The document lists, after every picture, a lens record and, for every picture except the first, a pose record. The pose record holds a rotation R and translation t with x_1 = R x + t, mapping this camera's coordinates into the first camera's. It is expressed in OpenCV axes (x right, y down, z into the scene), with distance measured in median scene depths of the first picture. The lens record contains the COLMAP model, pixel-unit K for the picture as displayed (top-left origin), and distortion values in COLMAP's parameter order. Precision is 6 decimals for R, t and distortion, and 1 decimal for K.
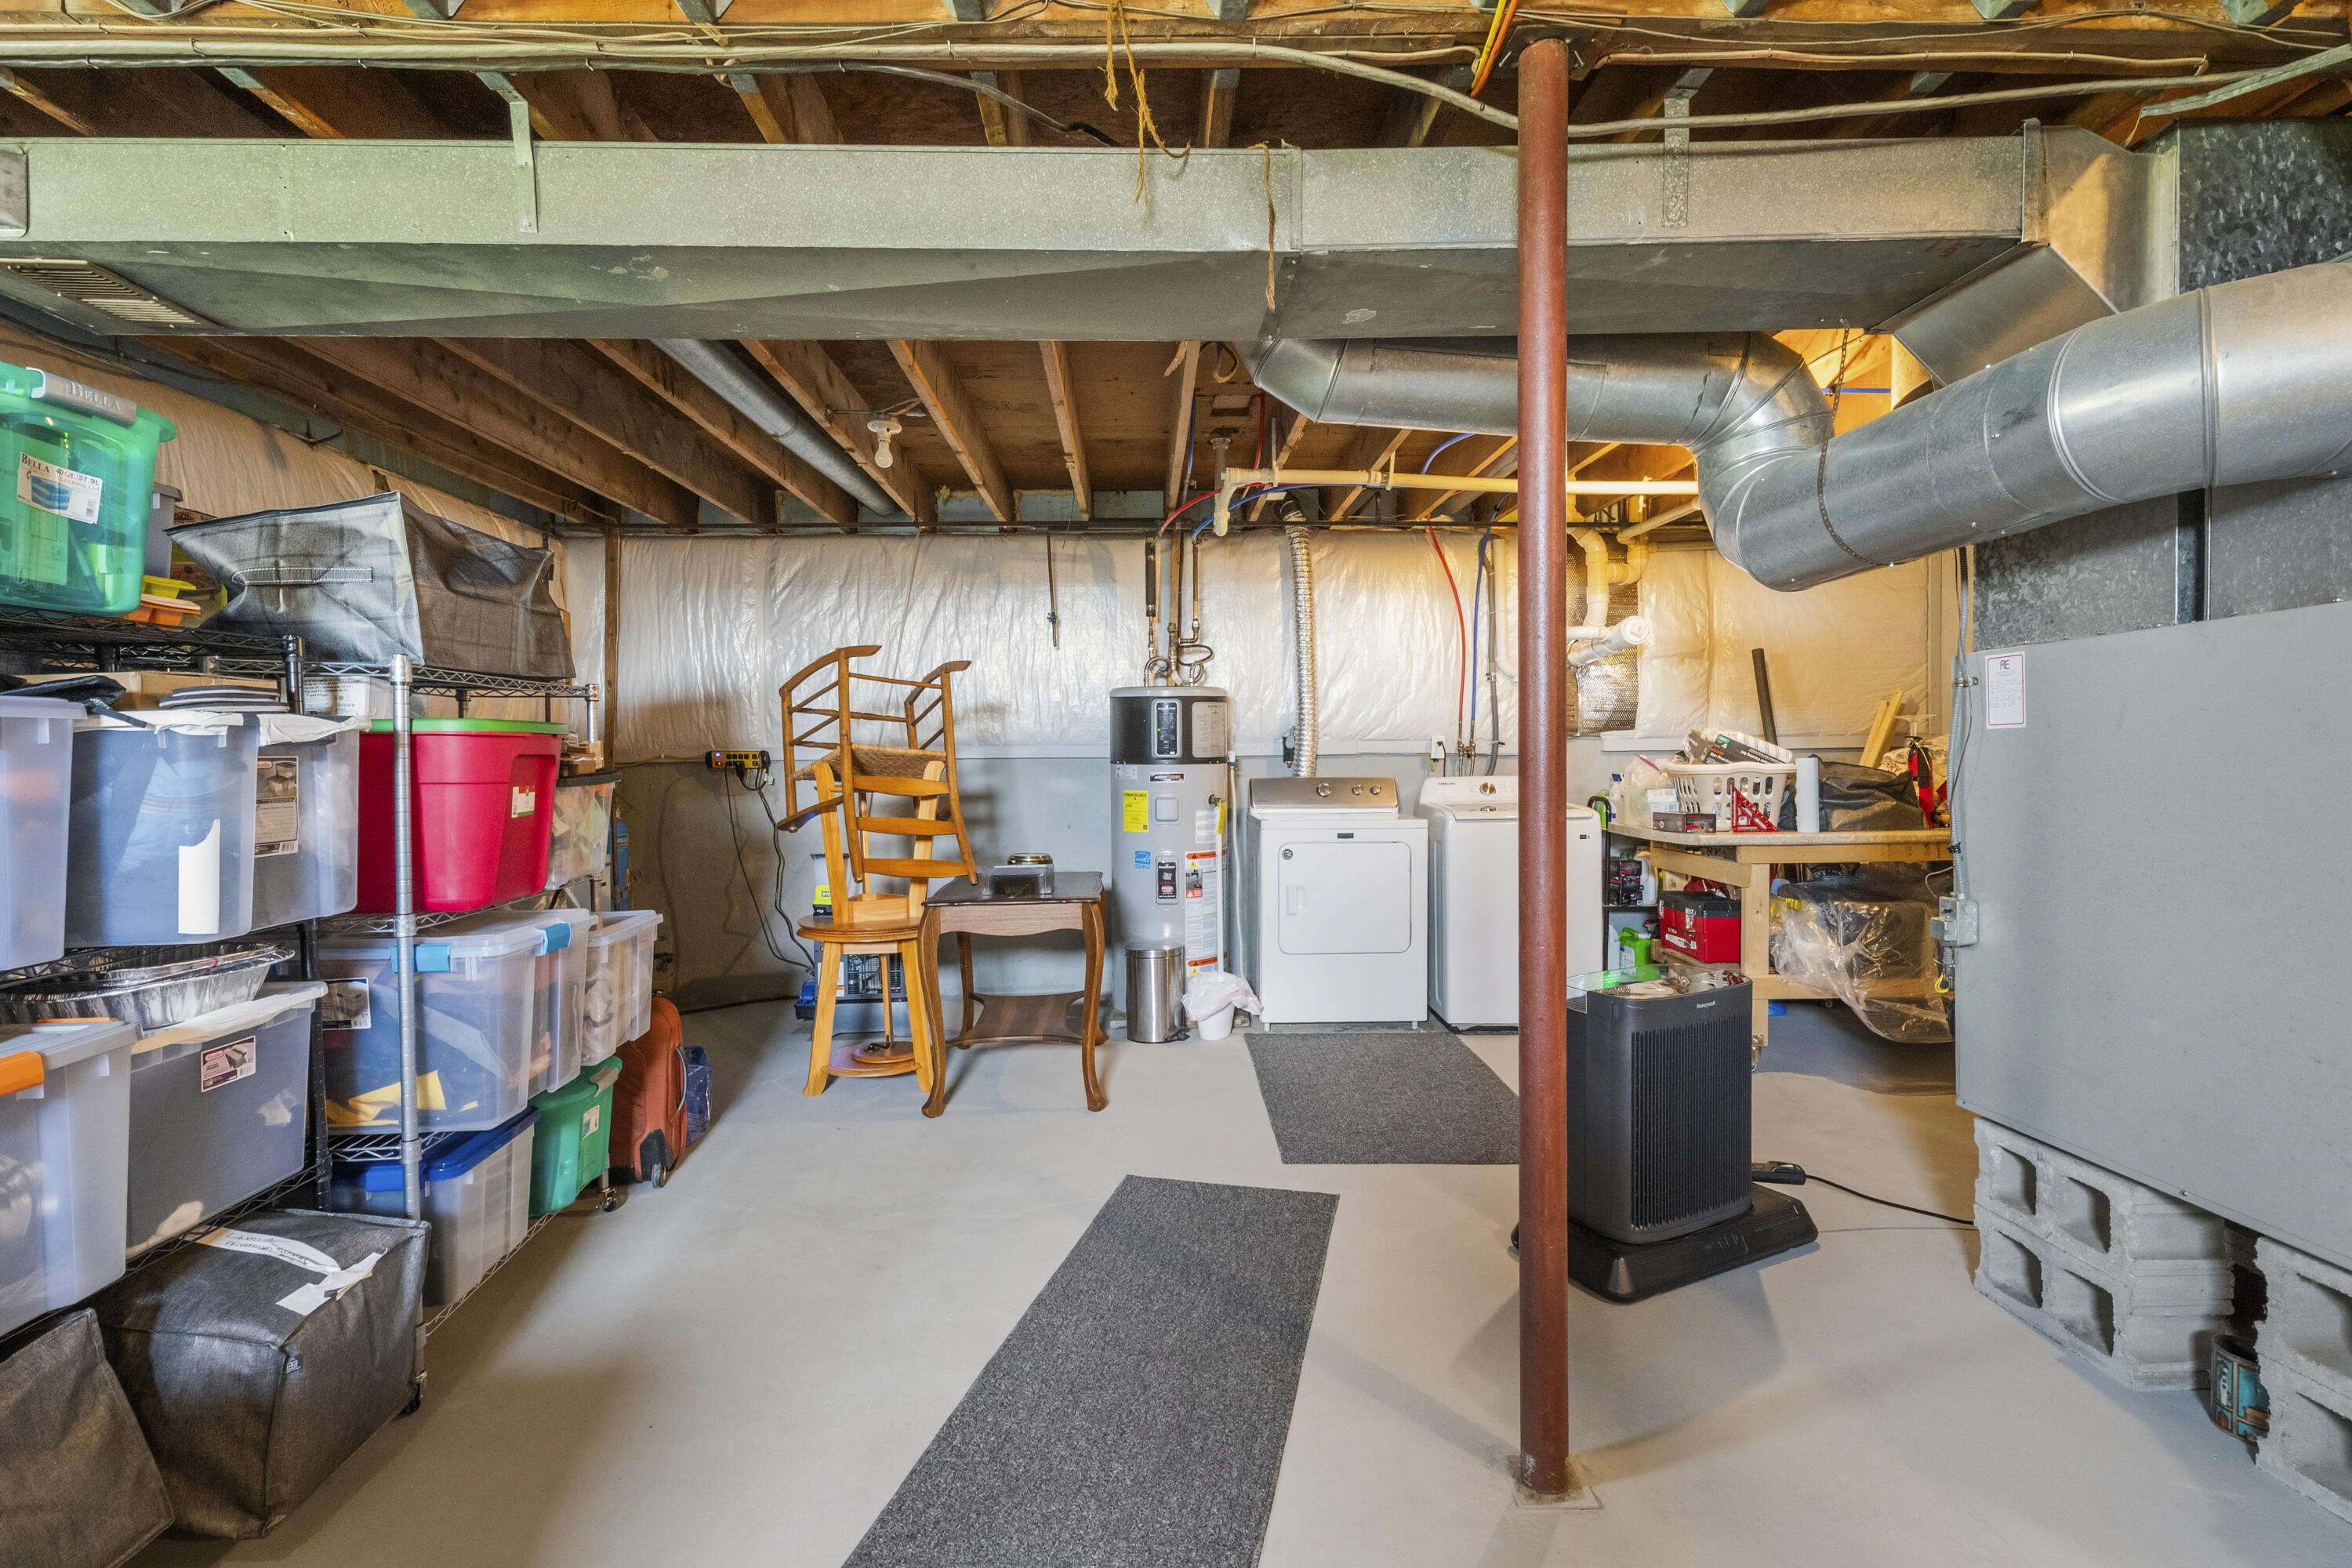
lens RADIAL K [[1053.6, 0, 1169.1], [0, 1053.6, 730.2], [0, 0, 1]] dist [-0.000457, -0.000048]
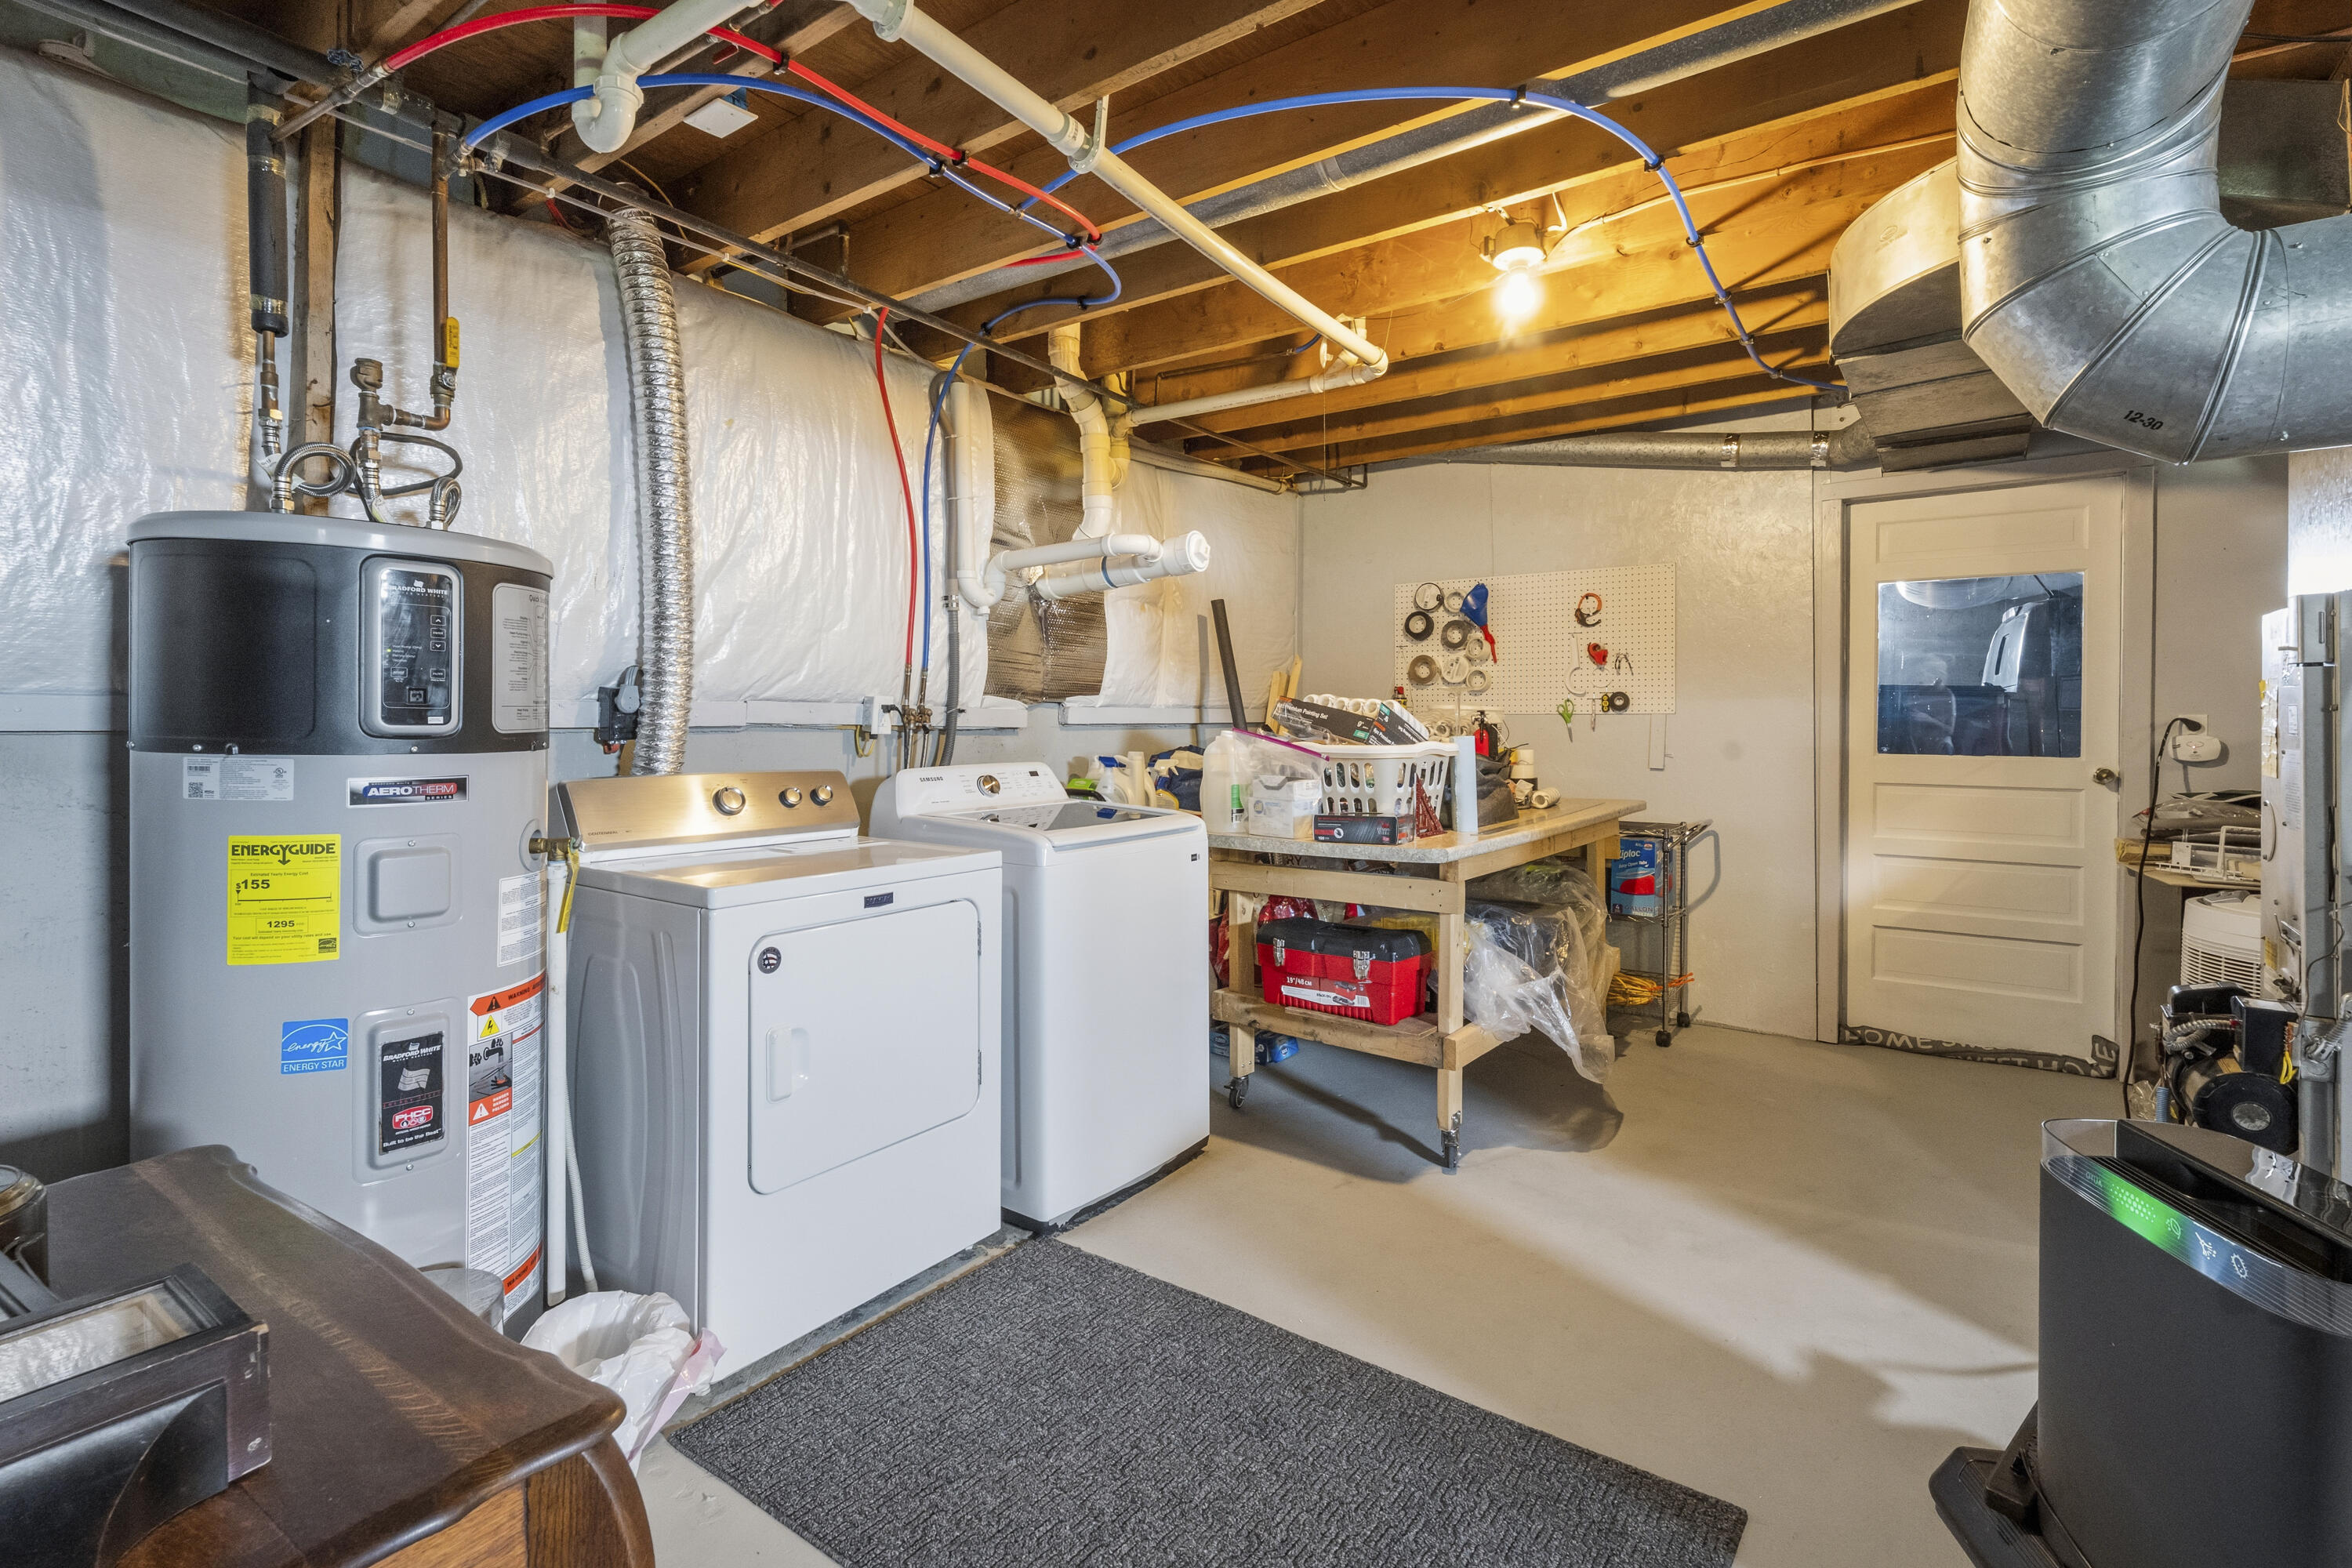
lens RADIAL K [[1053.6, 0, 1169.1], [0, 1053.6, 730.2], [0, 0, 1]] dist [-0.000457, -0.000048]
pose [[0.615575, 0.001787, 0.788076, -0.119145], [-0.022735, 0.999621, 0.015491, 0.013768], [-0.787750, -0.027453, 0.615383, 0.589335]]
